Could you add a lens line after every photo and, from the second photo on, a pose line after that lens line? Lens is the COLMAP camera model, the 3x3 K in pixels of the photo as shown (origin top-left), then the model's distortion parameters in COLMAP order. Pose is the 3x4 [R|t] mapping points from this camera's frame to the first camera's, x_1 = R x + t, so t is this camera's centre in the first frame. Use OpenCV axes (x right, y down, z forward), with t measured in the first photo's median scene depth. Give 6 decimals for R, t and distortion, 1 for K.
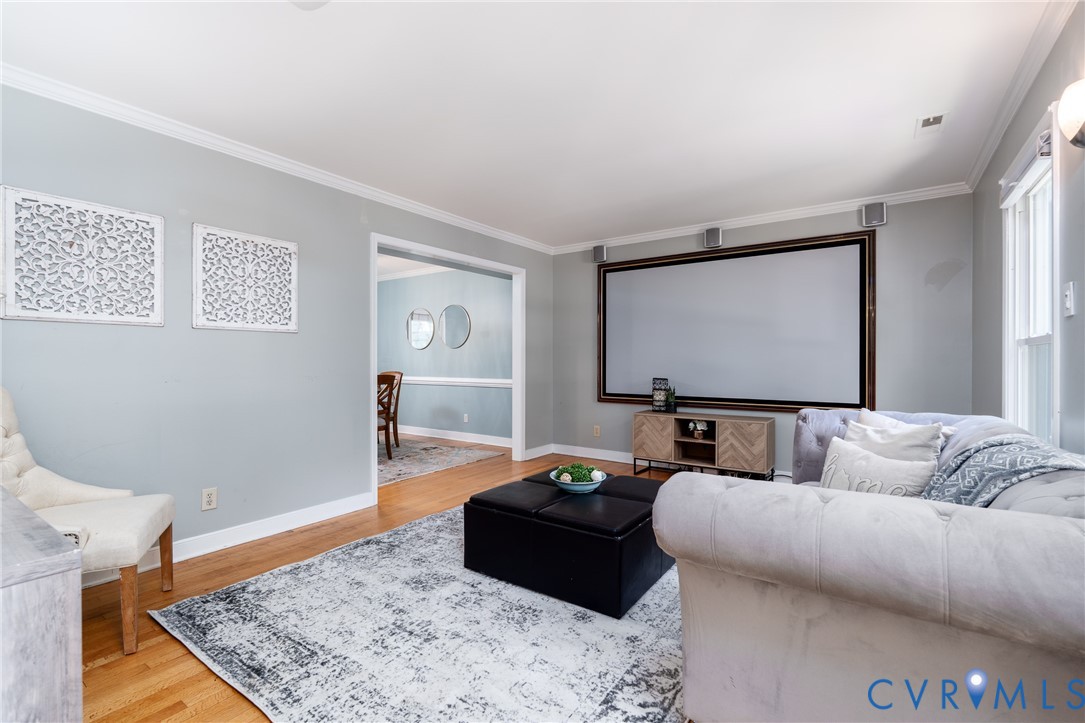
lens RADIAL K [[480.0, 0, 542.5], [0, 480.0, 361.5], [0, 0, 1]] dist [-0.007812, -0.000200]
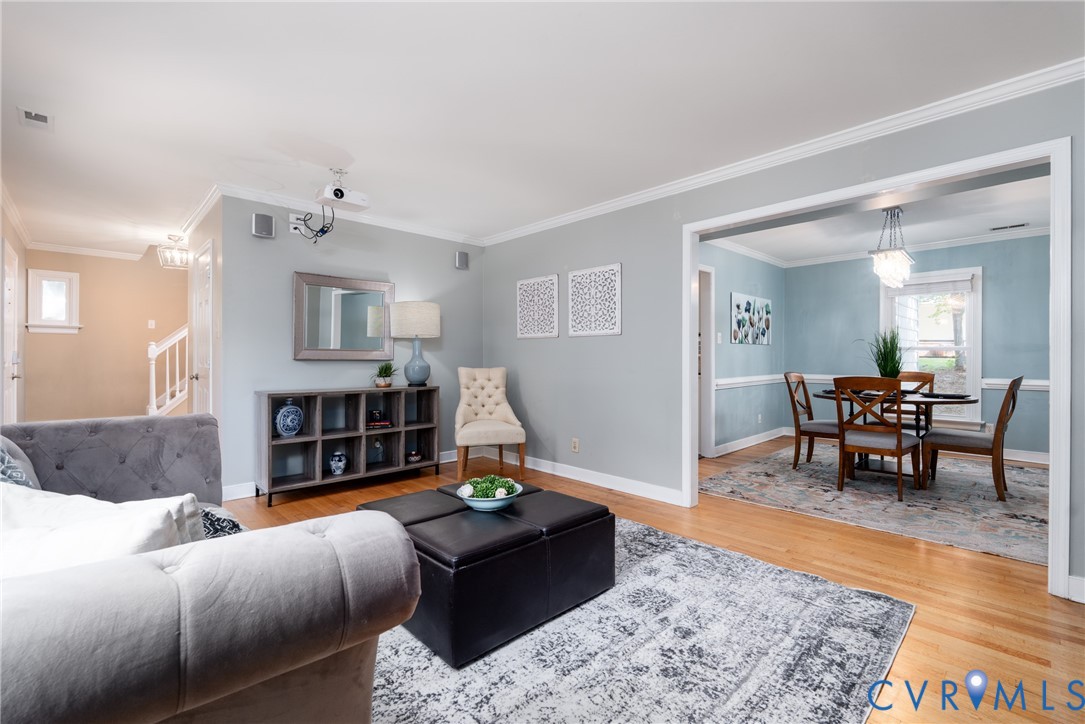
lens RADIAL K [[480.0, 0, 542.5], [0, 480.0, 362.0], [0, 0, 1]] dist [-0.007812, -0.000200]
pose [[-0.200738, 0.007509, -0.979616, 0.814373], [-0.005707, 0.999945, 0.008834, 0.001198], [0.979628, 0.007364, -0.200684, 1.140100]]
